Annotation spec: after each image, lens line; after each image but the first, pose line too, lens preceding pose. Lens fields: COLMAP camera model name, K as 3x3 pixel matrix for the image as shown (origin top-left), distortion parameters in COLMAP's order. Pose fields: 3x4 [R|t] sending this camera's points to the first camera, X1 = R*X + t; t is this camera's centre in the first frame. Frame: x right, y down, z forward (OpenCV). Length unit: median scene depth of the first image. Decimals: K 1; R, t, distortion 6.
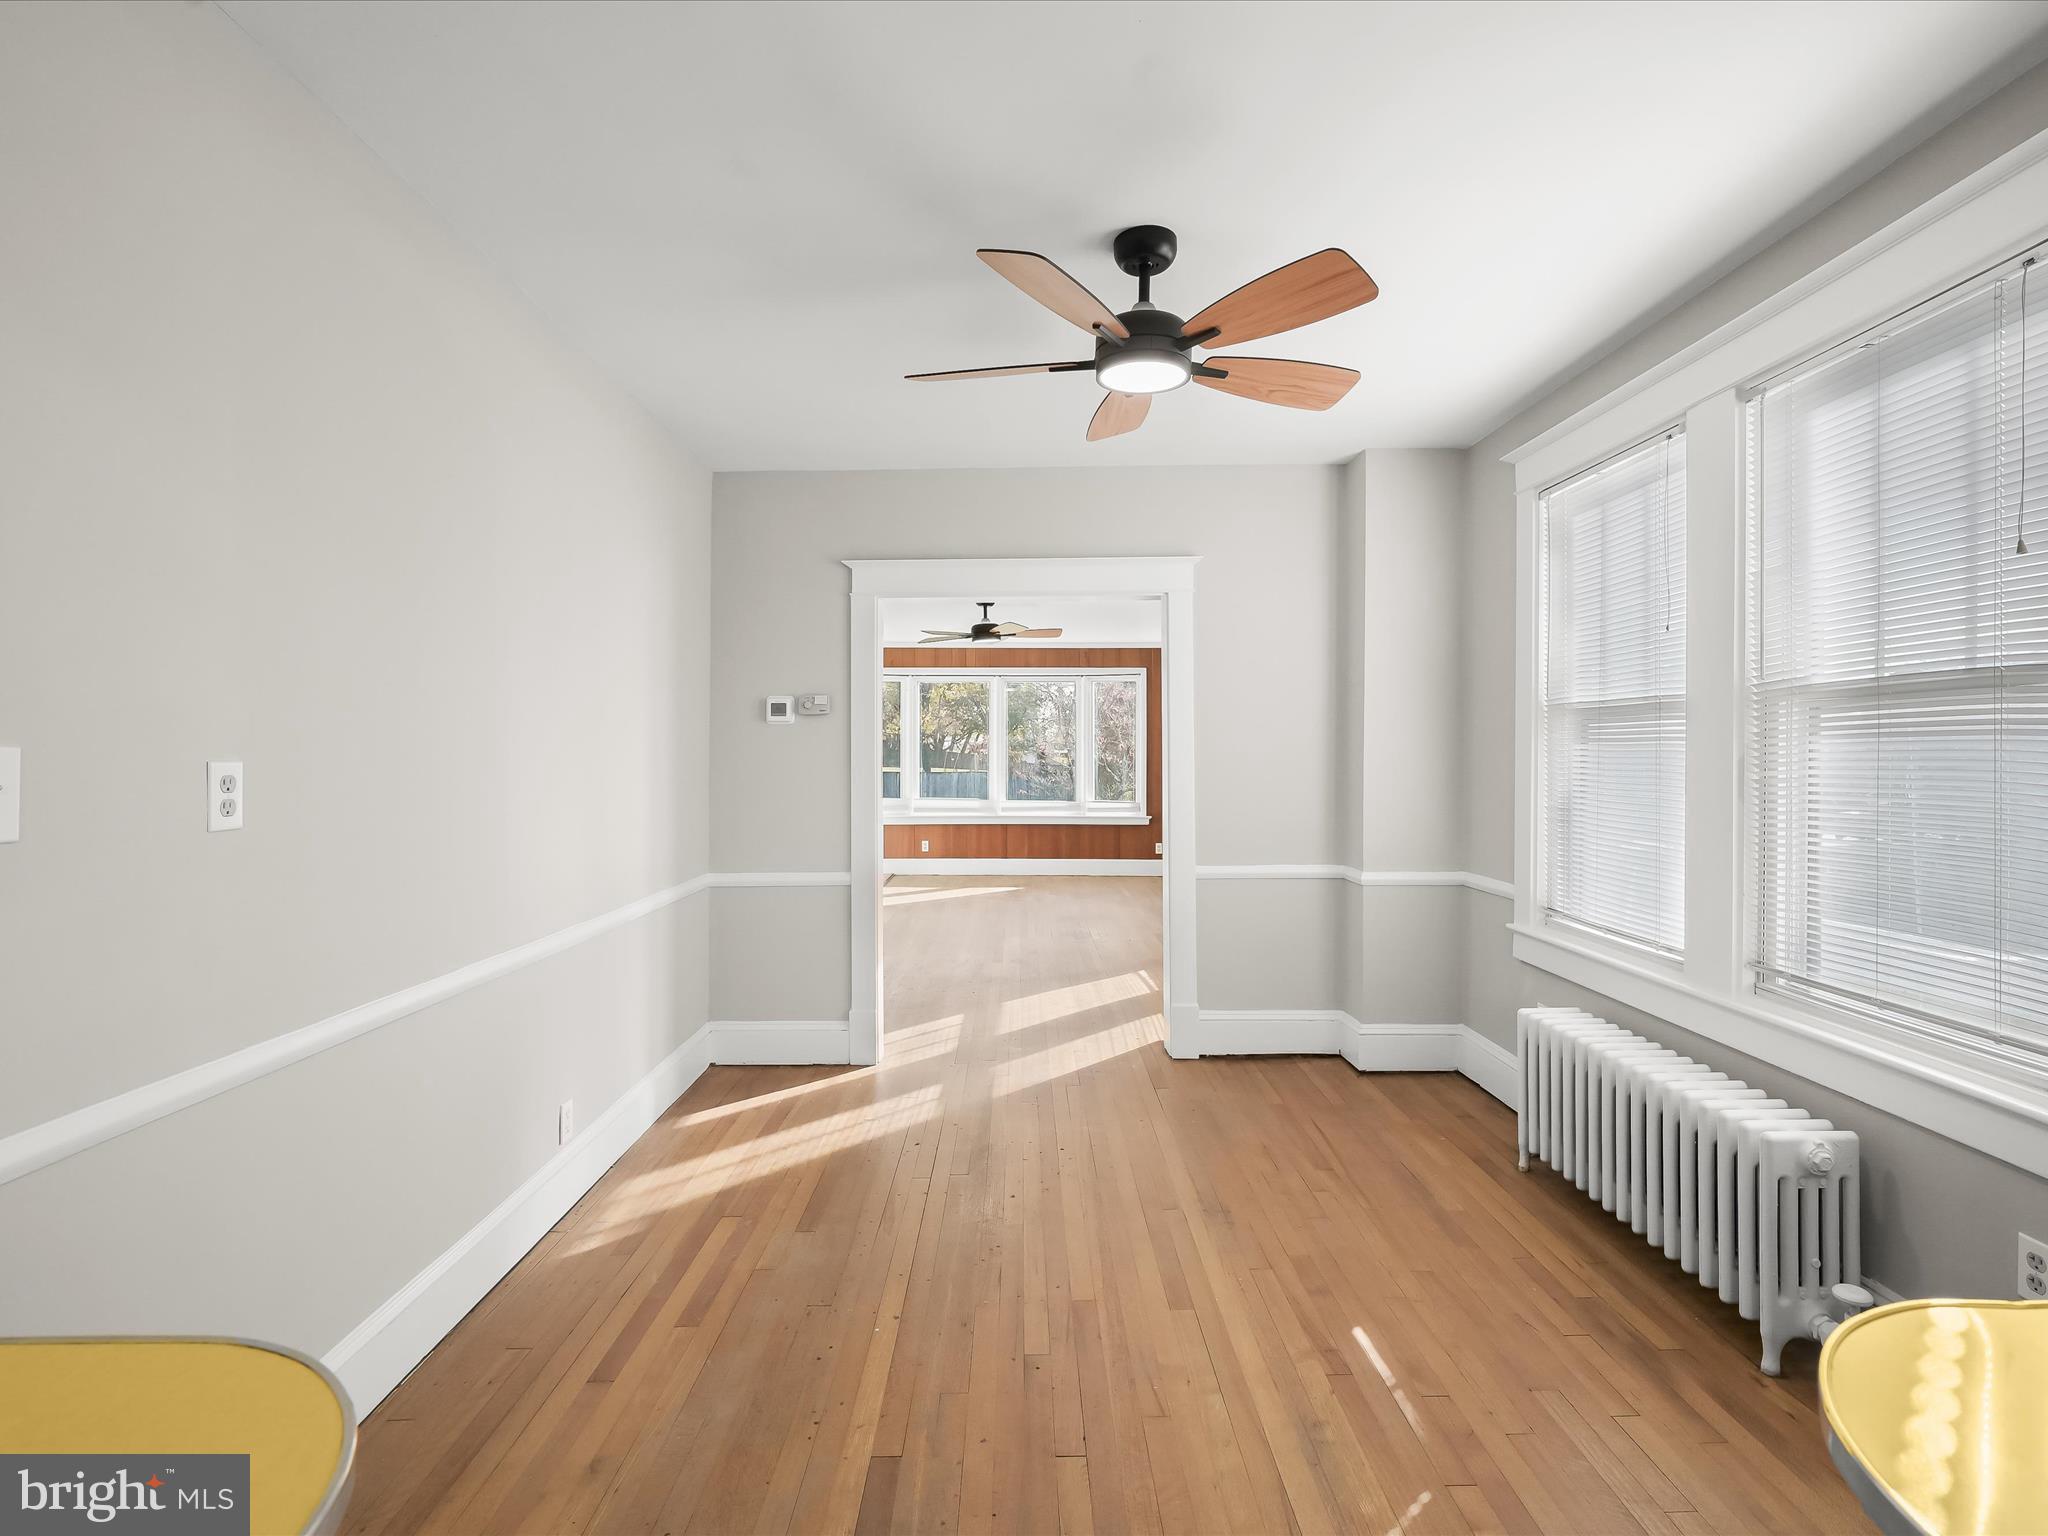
lens RADIAL K [[981.7, 0, 1035.6], [0, 981.7, 757.2], [0, 0, 1]] dist [0.003079, -0.001849]
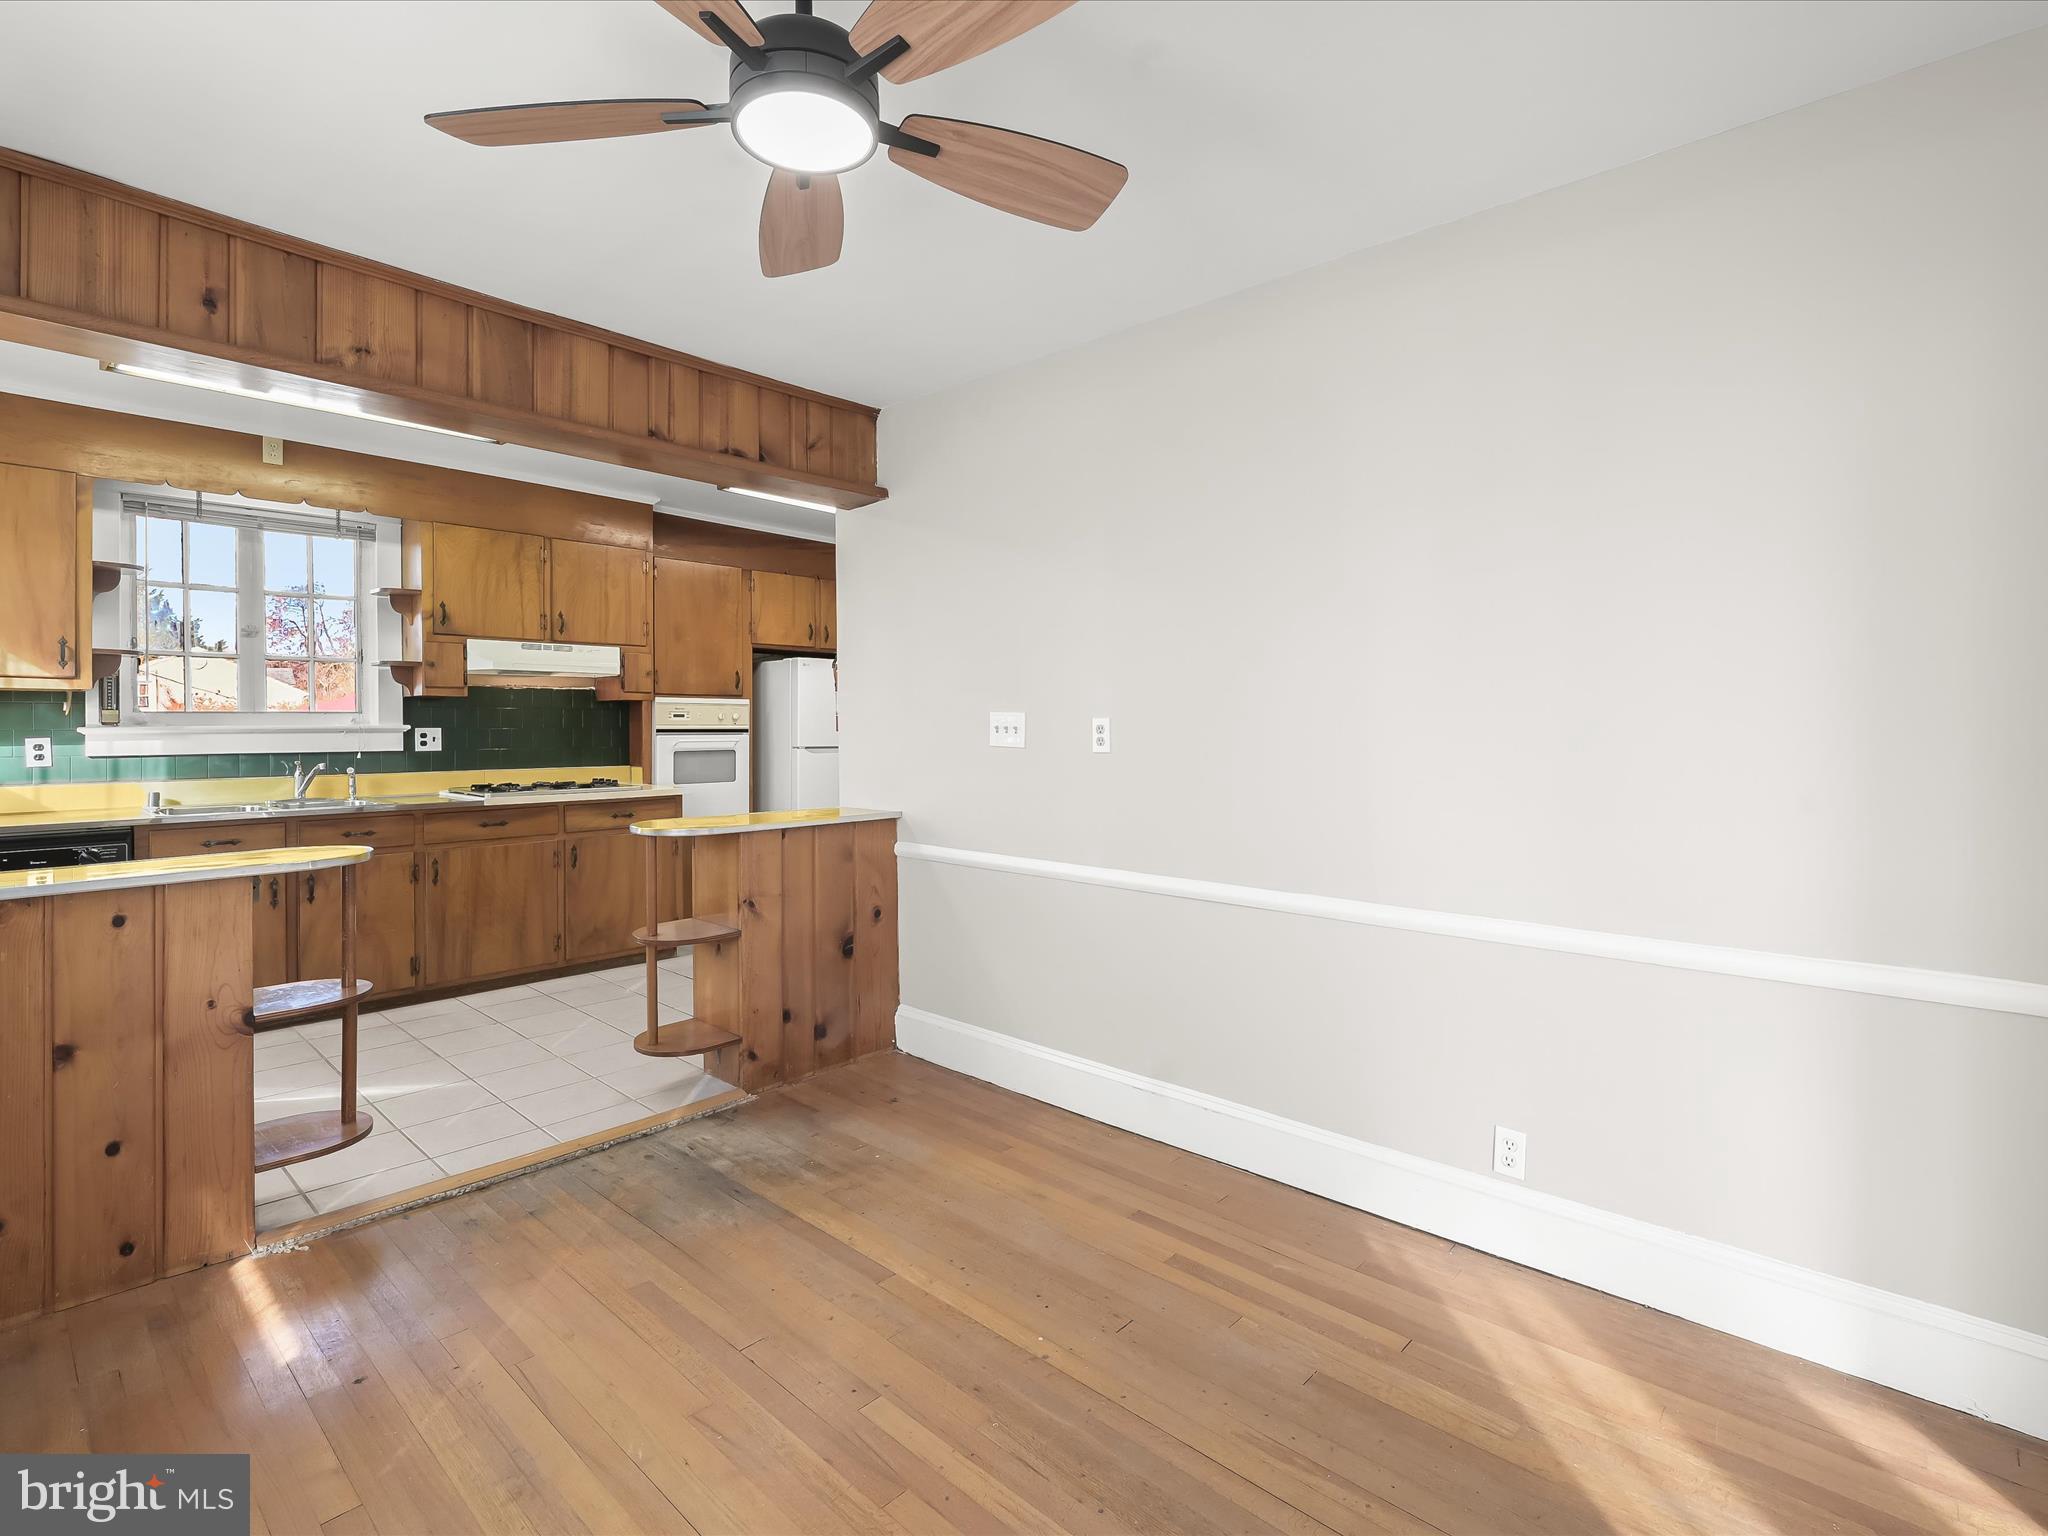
lens RADIAL K [[981.7, 0, 1021.9], [0, 981.7, 716.9], [0, 0, 1]] dist [0.003079, -0.001849]
pose [[-0.691120, -0.005936, -0.722715, 0.284524], [-0.000625, 0.999971, -0.007615, 0.006902], [0.722740, -0.004811, -0.691104, 0.898502]]
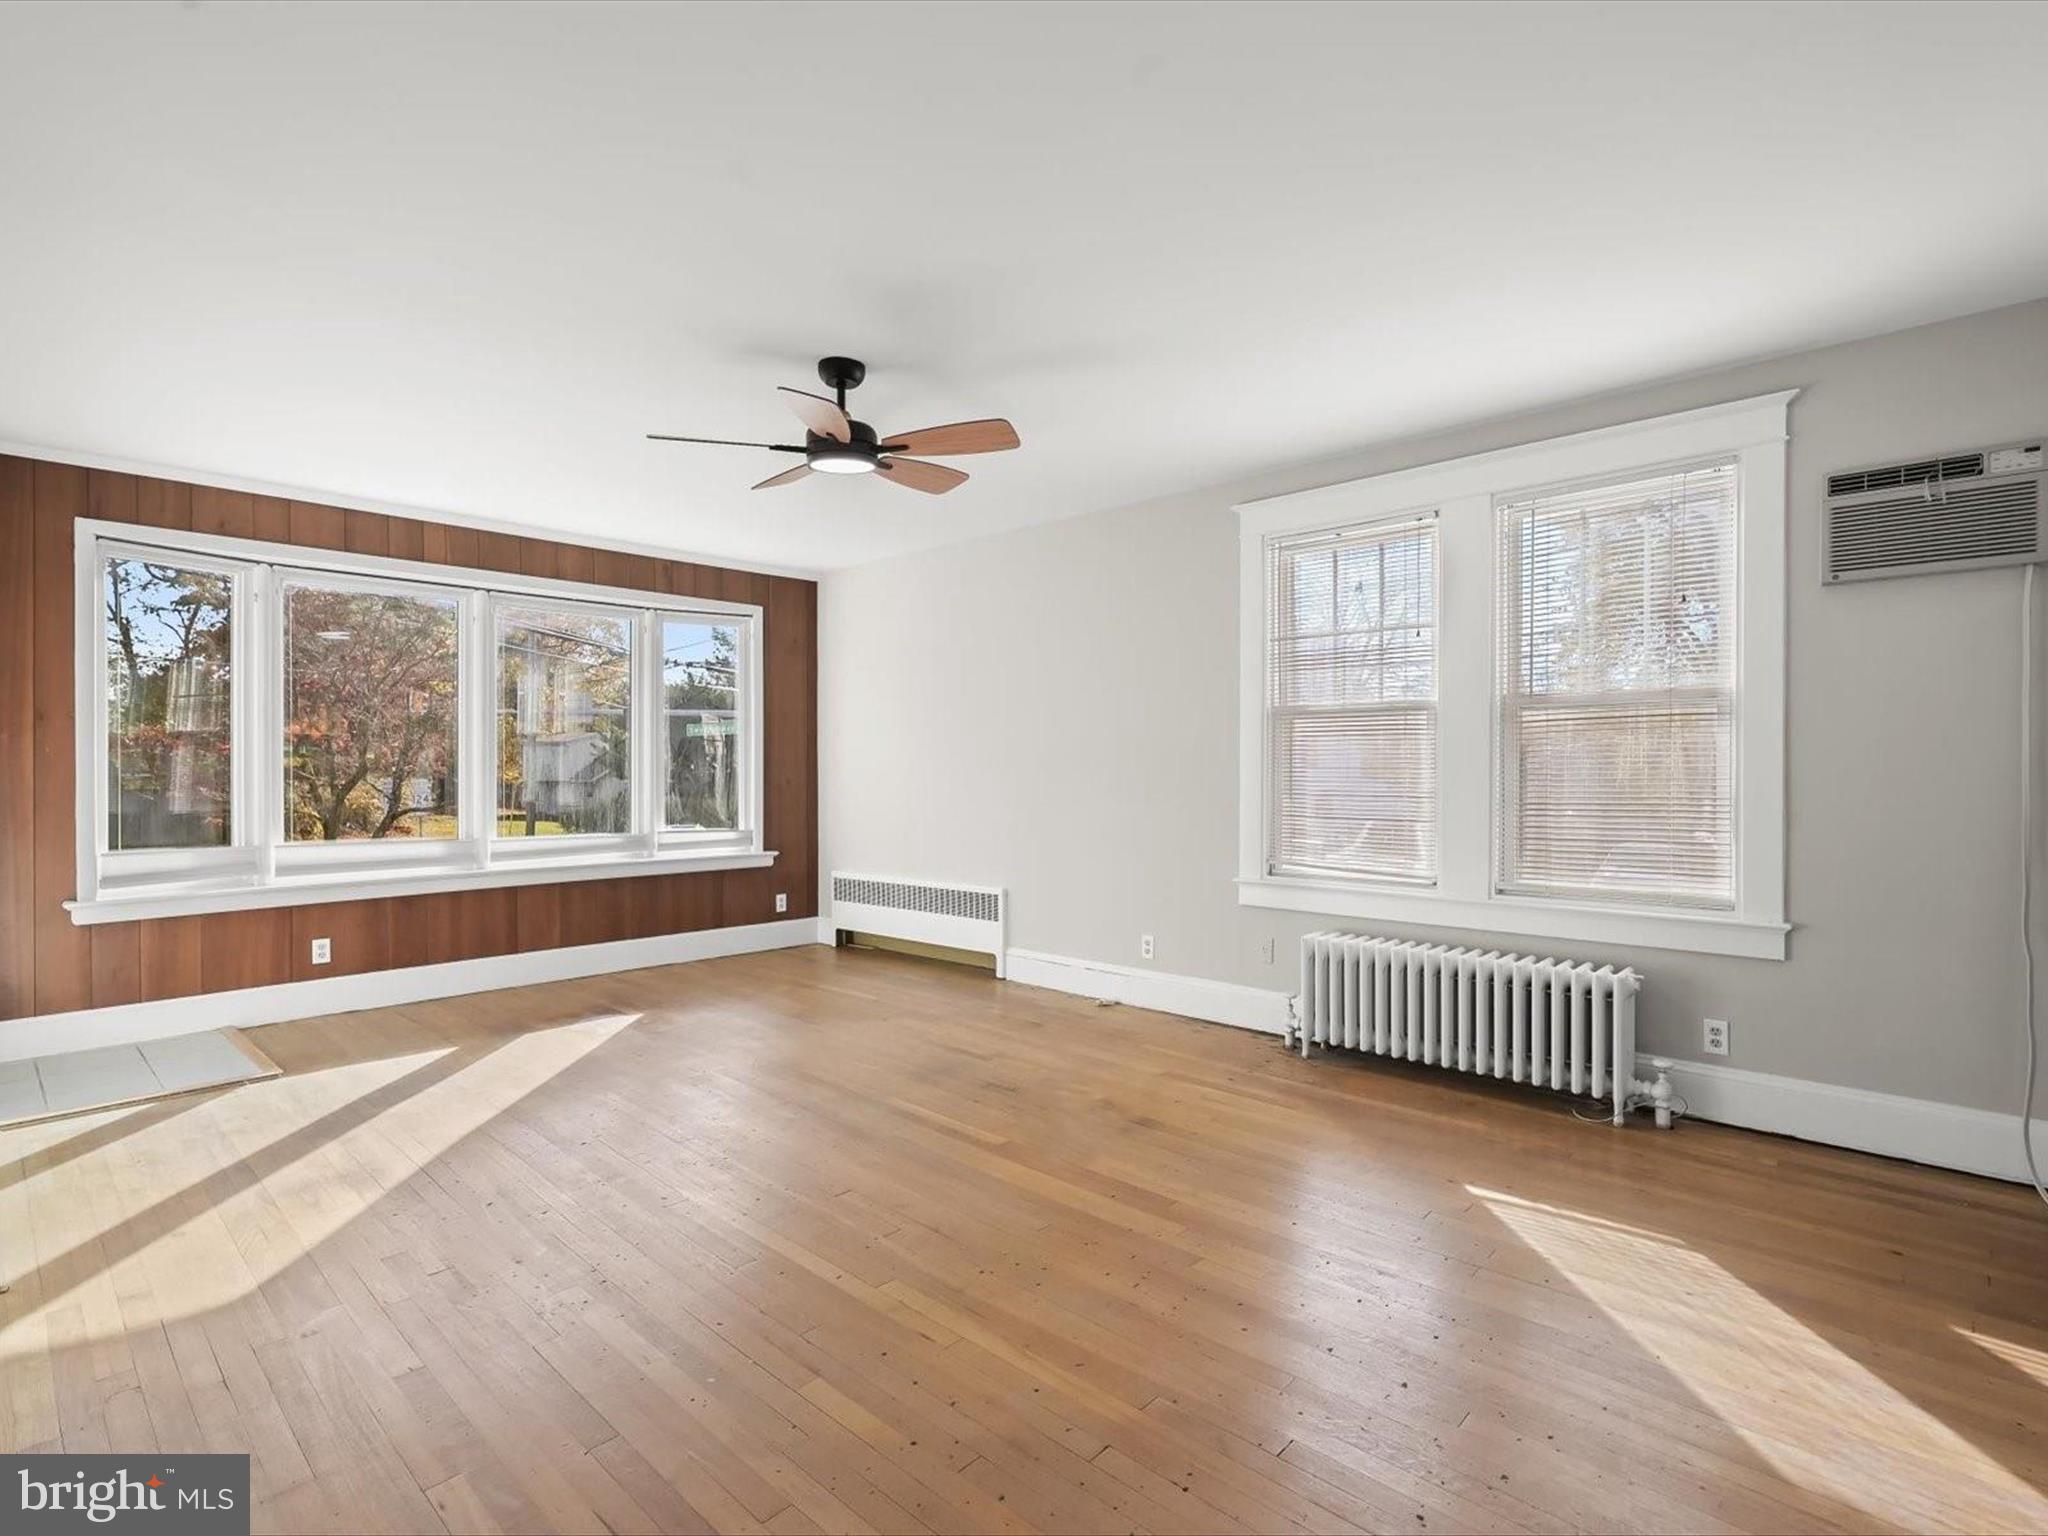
lens RADIAL K [[1012.5, 0, 1007.7], [0, 1012.5, 772.3], [0, 0, 1]] dist [-0.006827, 0.003477]
pose [[0.707233, -0.007573, 0.706940, -0.583014], [0.003934, 0.999969, 0.006777, 0.019852], [-0.706969, -0.002011, 0.707242, 1.210374]]
